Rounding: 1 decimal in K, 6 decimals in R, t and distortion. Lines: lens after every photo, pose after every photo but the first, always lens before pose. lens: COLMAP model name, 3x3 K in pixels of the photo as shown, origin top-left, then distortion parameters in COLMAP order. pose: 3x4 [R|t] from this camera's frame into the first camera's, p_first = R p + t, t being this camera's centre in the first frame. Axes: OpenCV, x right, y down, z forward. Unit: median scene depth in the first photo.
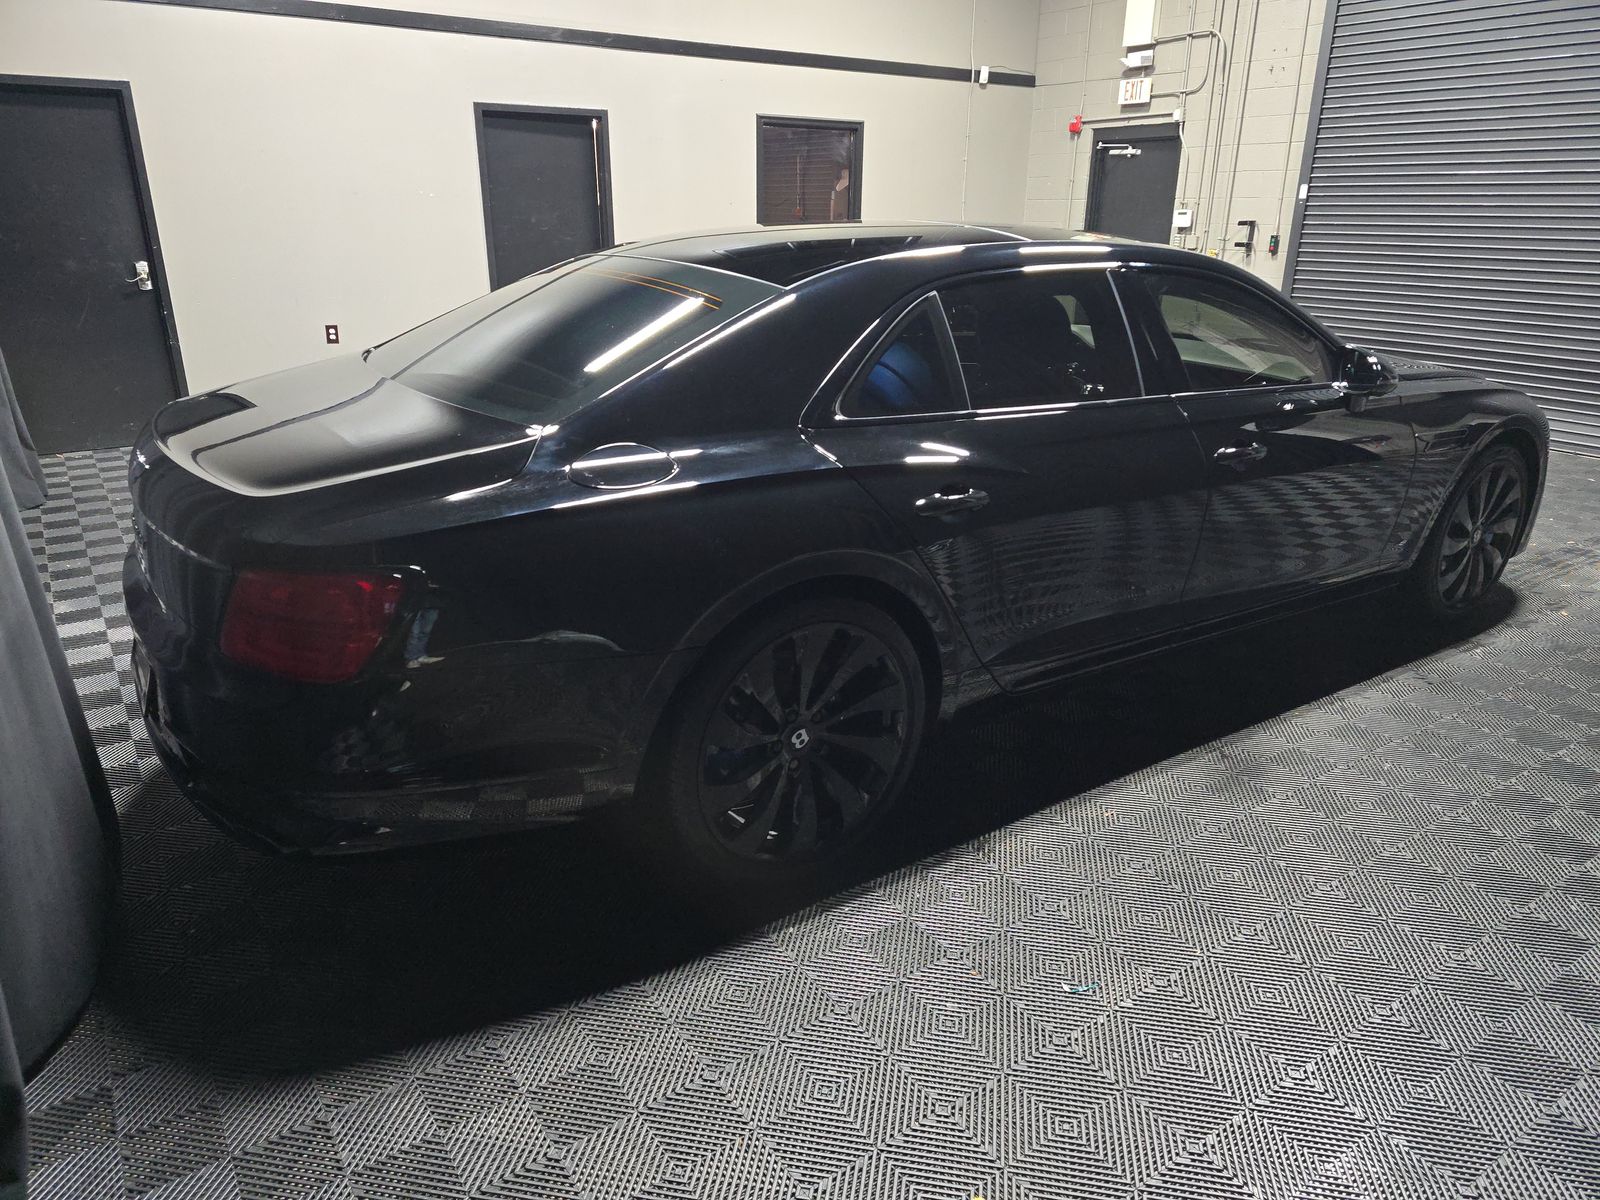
lens RADIAL K [[1096.9, 0, 800.0], [0, 1096.9, 600.0], [0, 0, 1]] dist [0.050786, -0.041221]
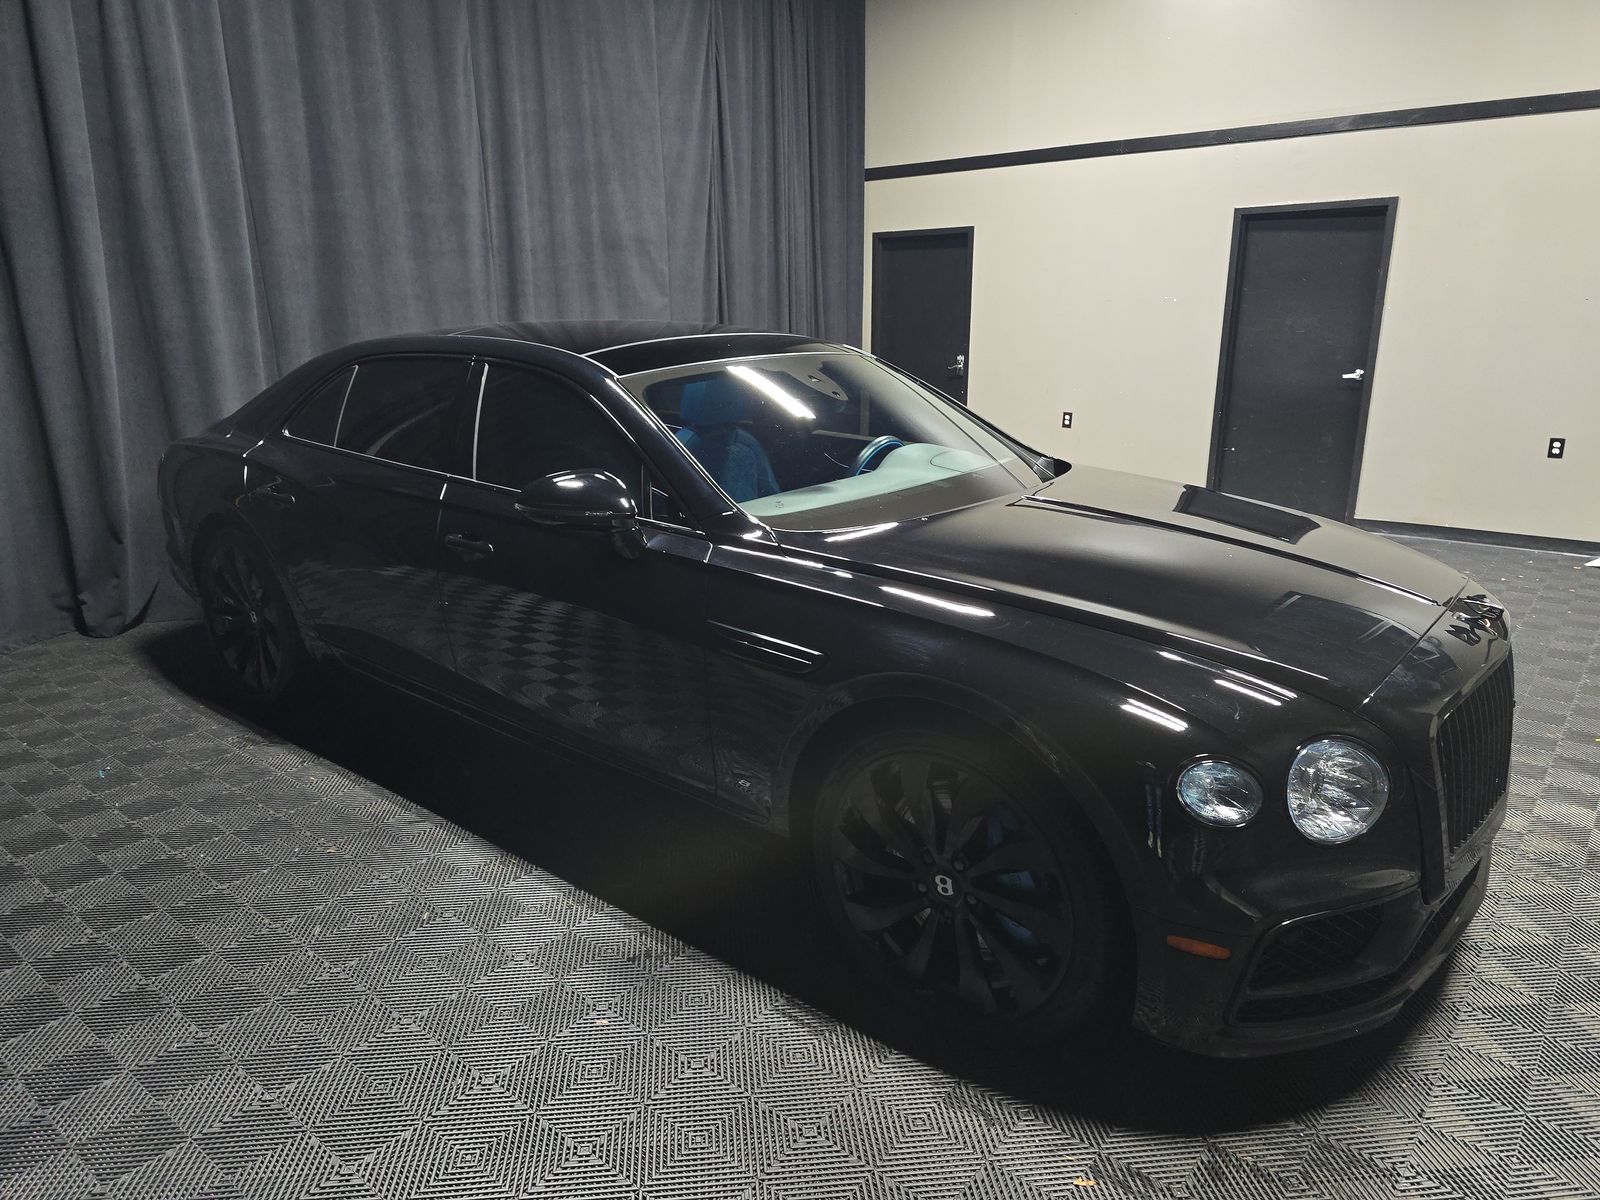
lens RADIAL K [[1096.9, 0, 800.0], [0, 1096.9, 600.0], [0, 0, 1]] dist [0.050786, -0.041221]
pose [[0.260040, 0.239578, -0.935404, 0.583764], [-0.318926, 0.935676, 0.150987, -0.137403], [0.911408, 0.259062, 0.319721, 0.393776]]
